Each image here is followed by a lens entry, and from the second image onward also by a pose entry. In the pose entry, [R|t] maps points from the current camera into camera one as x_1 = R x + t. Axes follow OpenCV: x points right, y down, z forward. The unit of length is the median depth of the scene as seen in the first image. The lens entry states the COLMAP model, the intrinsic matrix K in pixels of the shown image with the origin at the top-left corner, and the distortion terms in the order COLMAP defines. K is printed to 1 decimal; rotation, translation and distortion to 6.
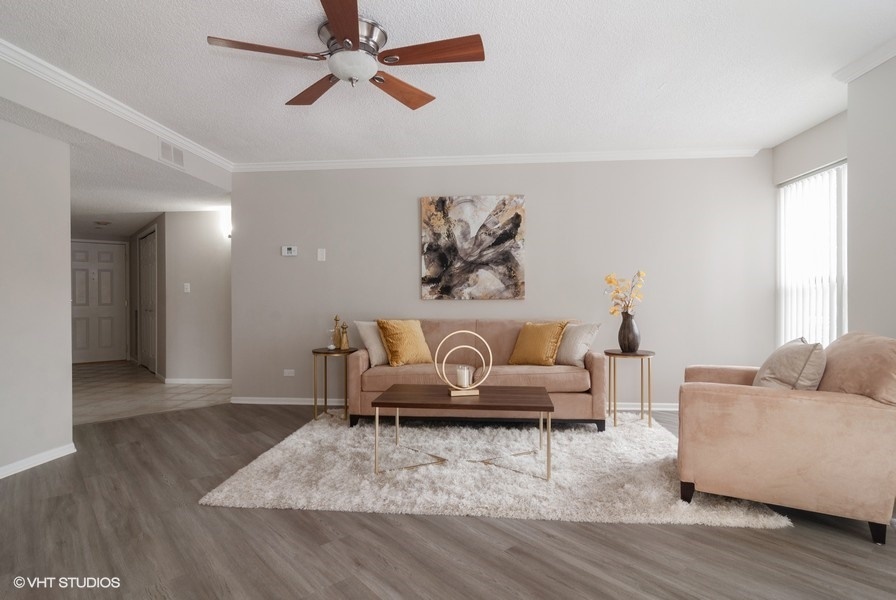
lens RADIAL K [[479.0, 0, 441.8], [0, 479.0, 298.2], [0, 0, 1]] dist [0.002276, 0.000489]
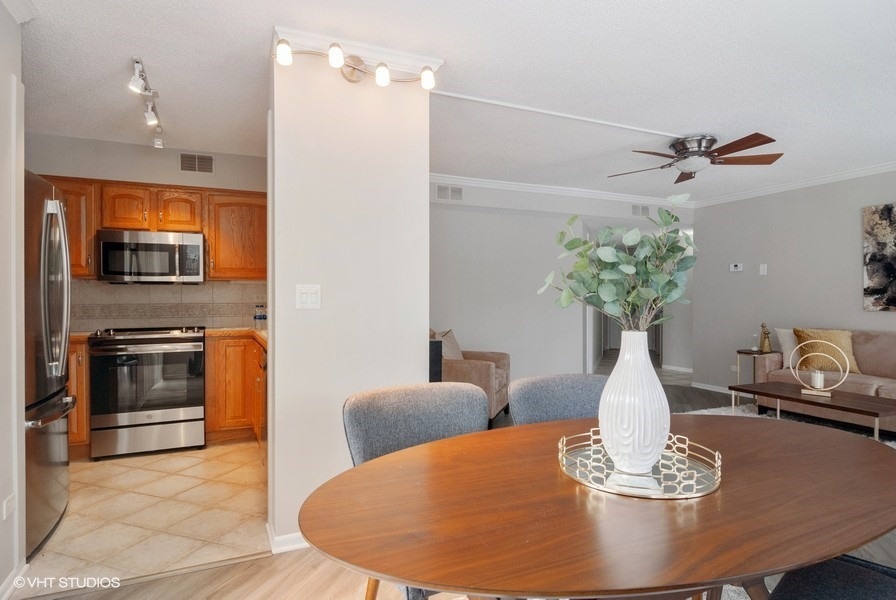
lens RADIAL K [[510.8, 0, 448.0], [0, 510.8, 300.0], [0, 0, 1]] dist [-0.002436, -0.000669]
pose [[0.501670, 0.006681, -0.865033, 0.444650], [0.000466, 0.999968, 0.007994, -0.028447], [0.865059, -0.004413, 0.501651, -0.277587]]
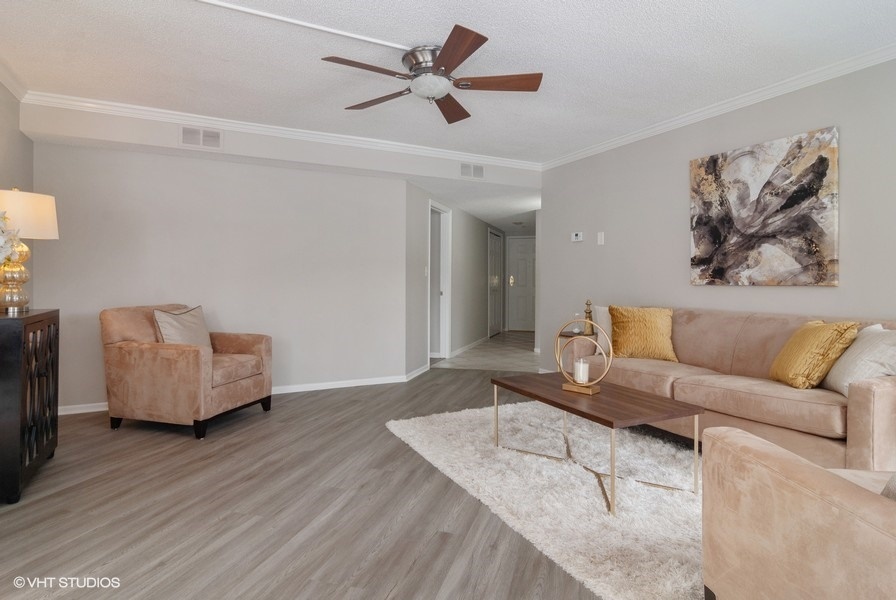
lens RADIAL K [[488.0, 0, 450.3], [0, 488.0, 280.3], [0, 0, 1]] dist [0.000222, 0.000226]
pose [[0.539626, 0.003744, -0.841897, 0.446514], [-0.005933, 0.999982, 0.000644, -0.003076], [0.841884, 0.004647, 0.539638, 0.201938]]
